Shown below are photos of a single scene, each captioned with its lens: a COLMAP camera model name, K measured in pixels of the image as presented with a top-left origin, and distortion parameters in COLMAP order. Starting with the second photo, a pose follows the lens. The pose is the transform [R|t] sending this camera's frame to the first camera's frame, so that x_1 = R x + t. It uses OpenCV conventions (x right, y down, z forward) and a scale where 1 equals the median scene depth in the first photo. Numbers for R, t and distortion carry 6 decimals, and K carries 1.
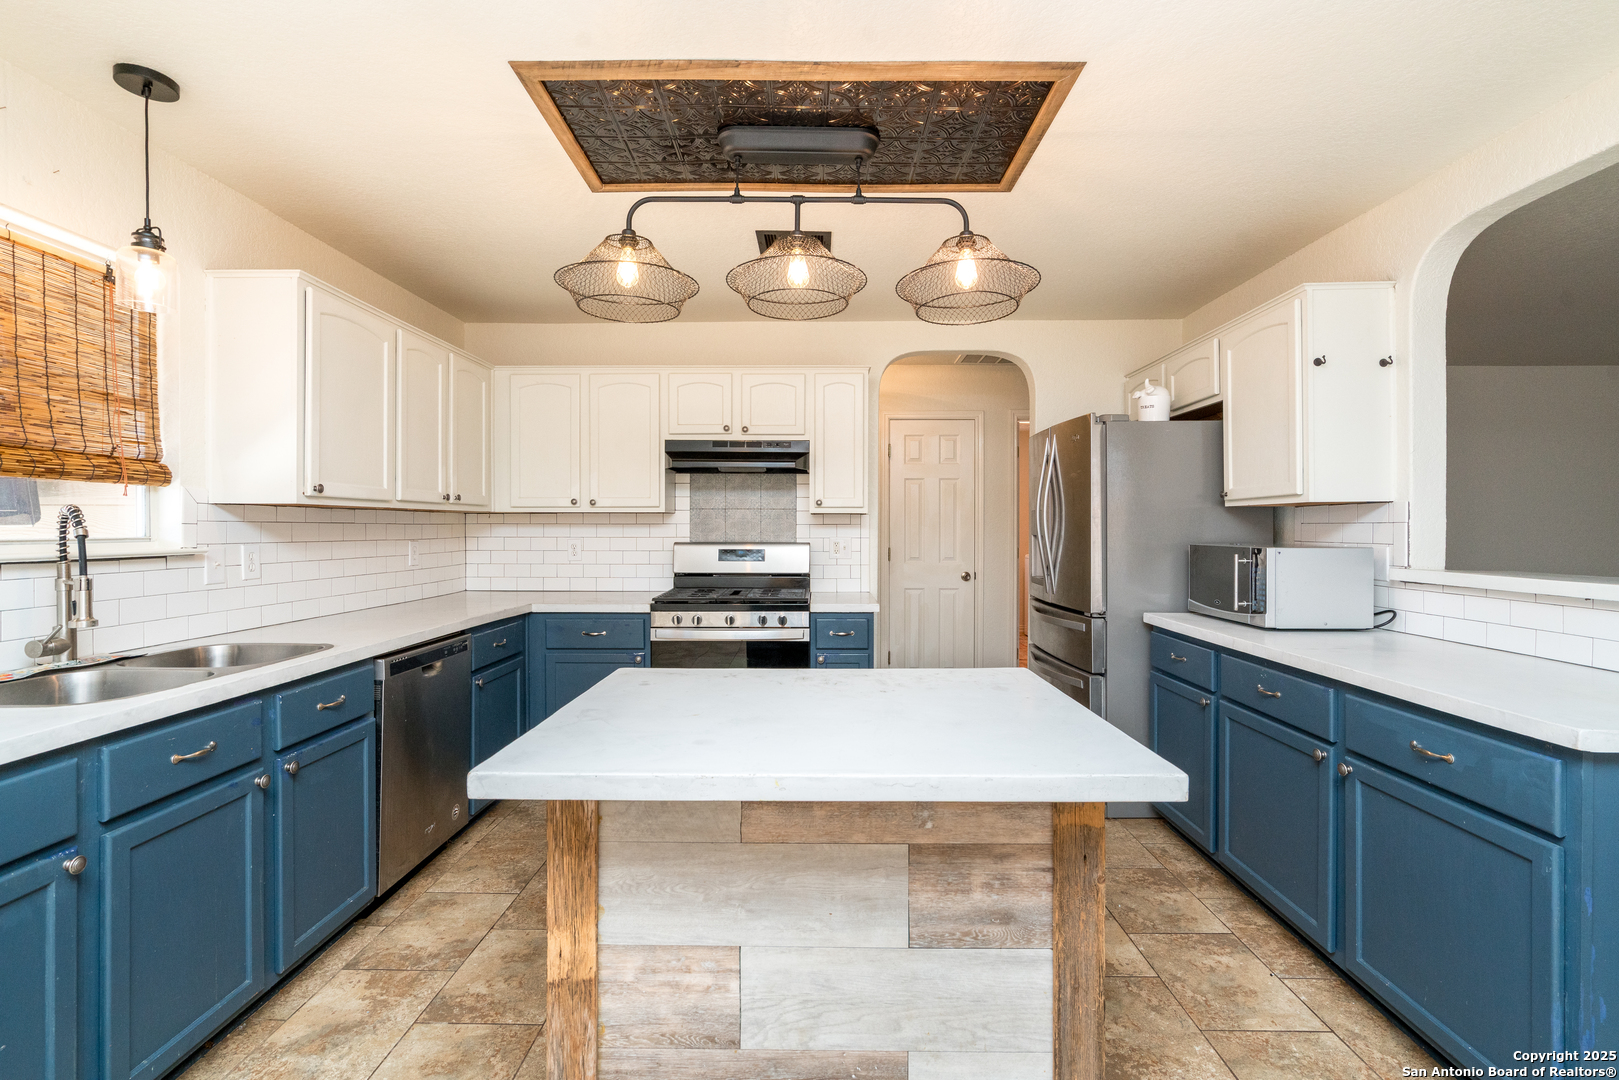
lens RADIAL K [[737.2, 0, 825.1], [0, 737.2, 530.7], [0, 0, 1]] dist [-0.005650, 0.002104]
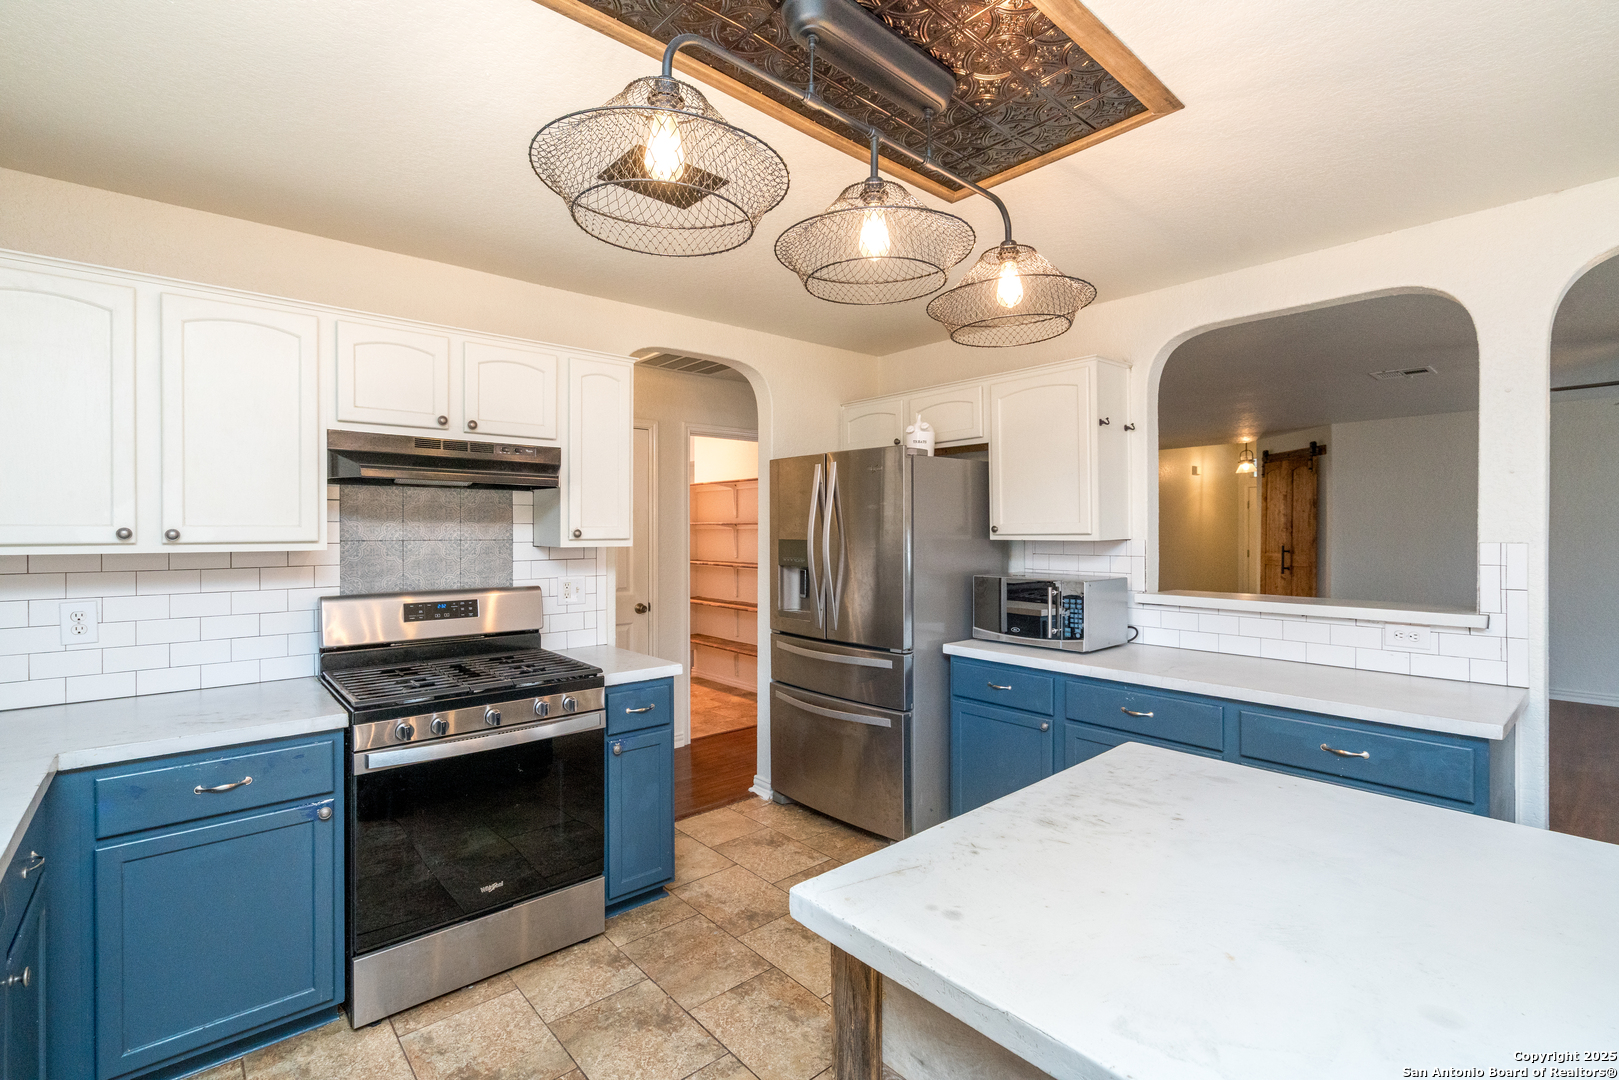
lens RADIAL K [[737.2, 0, 825.7], [0, 737.2, 539.3], [0, 0, 1]] dist [-0.005650, 0.002104]
pose [[0.750257, -0.010155, 0.661068, -0.344920], [0.005285, 0.999942, 0.009363, -0.042279], [-0.661125, -0.003531, 0.750268, 0.316303]]
